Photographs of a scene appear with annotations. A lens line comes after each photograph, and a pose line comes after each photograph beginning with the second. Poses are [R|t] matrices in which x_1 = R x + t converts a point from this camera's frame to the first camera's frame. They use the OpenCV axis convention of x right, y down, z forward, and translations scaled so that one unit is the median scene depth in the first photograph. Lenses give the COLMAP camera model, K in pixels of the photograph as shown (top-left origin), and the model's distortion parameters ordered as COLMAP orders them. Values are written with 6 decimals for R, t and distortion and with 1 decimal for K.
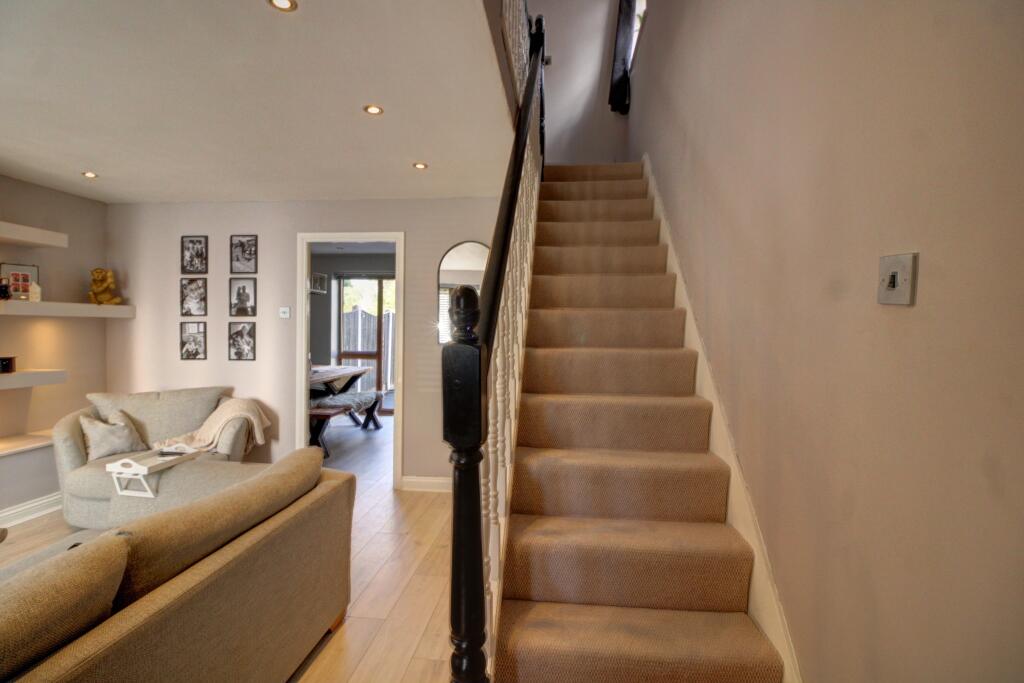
lens RADIAL K [[476.6, 0, 513.5], [0, 476.6, 331.2], [0, 0, 1]] dist [-0.001855, -0.012681]
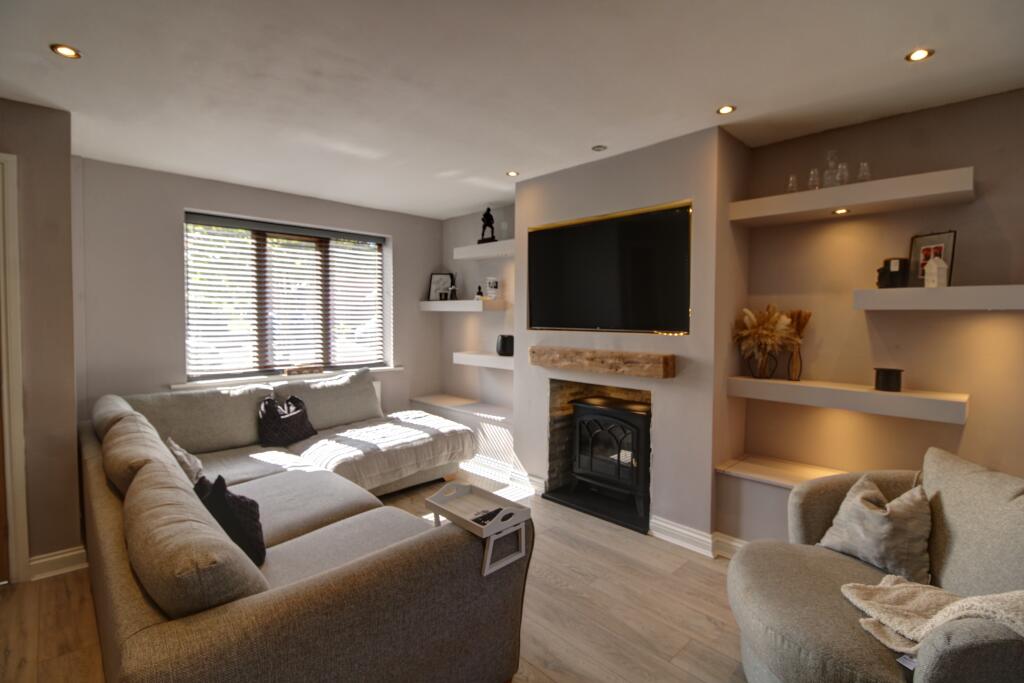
lens RADIAL K [[476.6, 0, 513.5], [0, 476.6, 331.2], [0, 0, 1]] dist [-0.001855, -0.012681]
pose [[-0.637045, 0.011291, -0.770744, -0.133442], [-0.015544, 0.999501, 0.027490, -0.010919], [0.770670, 0.029493, -0.636552, 0.822201]]
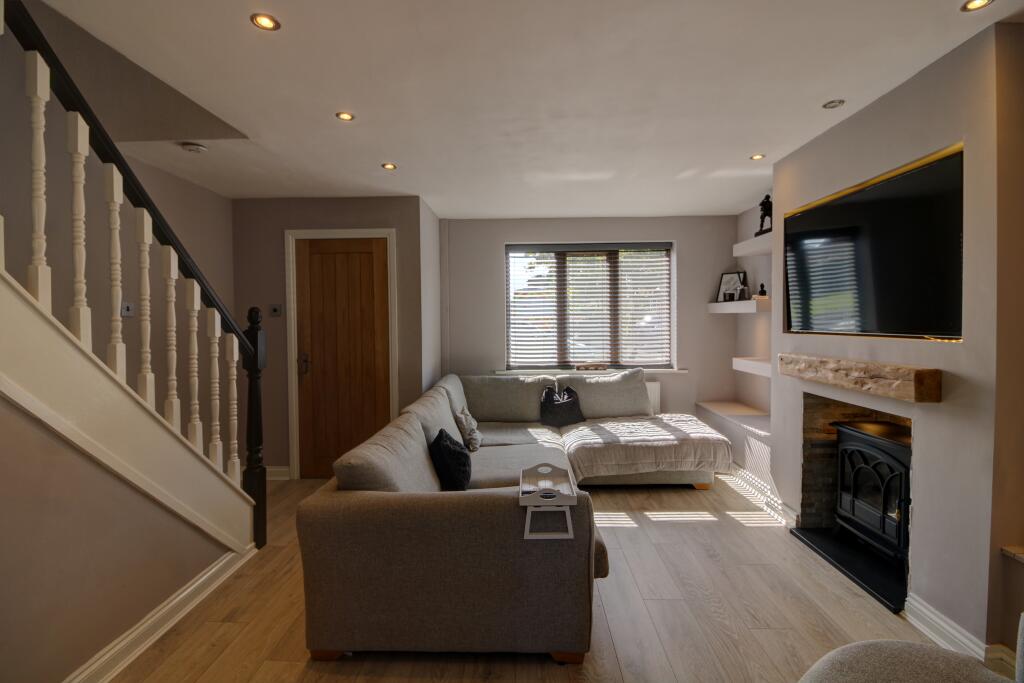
lens RADIAL K [[476.6, 0, 513.5], [0, 476.6, 331.2], [0, 0, 1]] dist [-0.001855, -0.012681]
pose [[-0.996557, 0.002281, -0.082880, -0.348670], [0.000073, 0.999645, 0.026630, -0.012896], [0.082912, 0.026532, -0.996204, 0.999307]]
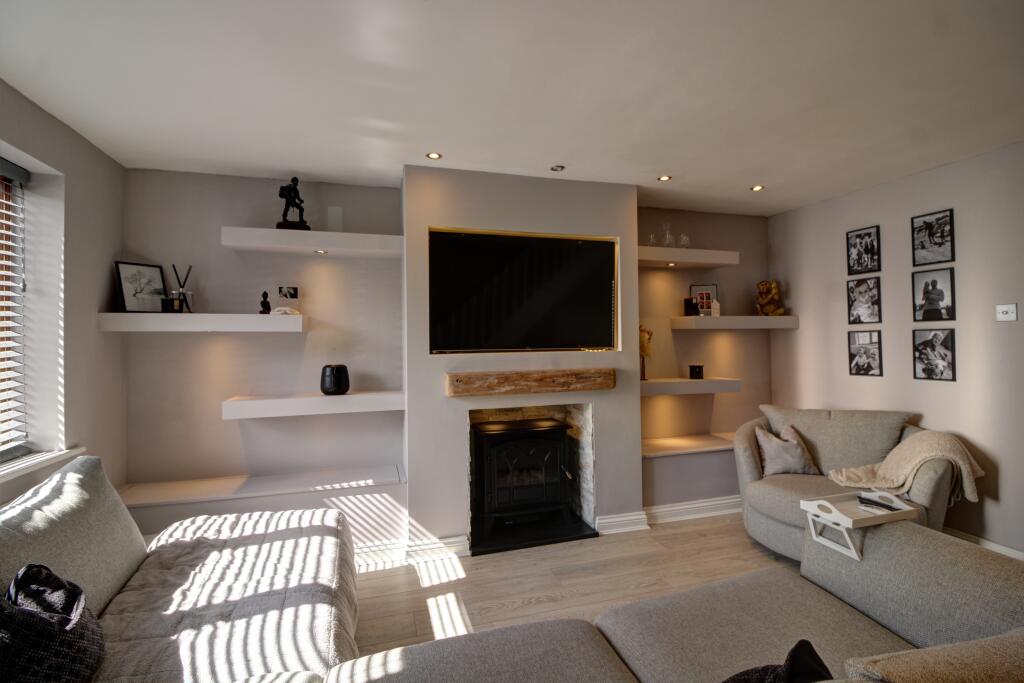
lens RADIAL K [[476.6, 0, 513.5], [0, 476.6, 331.2], [0, 0, 1]] dist [-0.001855, -0.012681]
pose [[0.387314, -0.029730, -0.921469, -0.141020], [0.011099, 0.999558, -0.027584, -0.002038], [0.921881, 0.000456, 0.387472, 0.101810]]
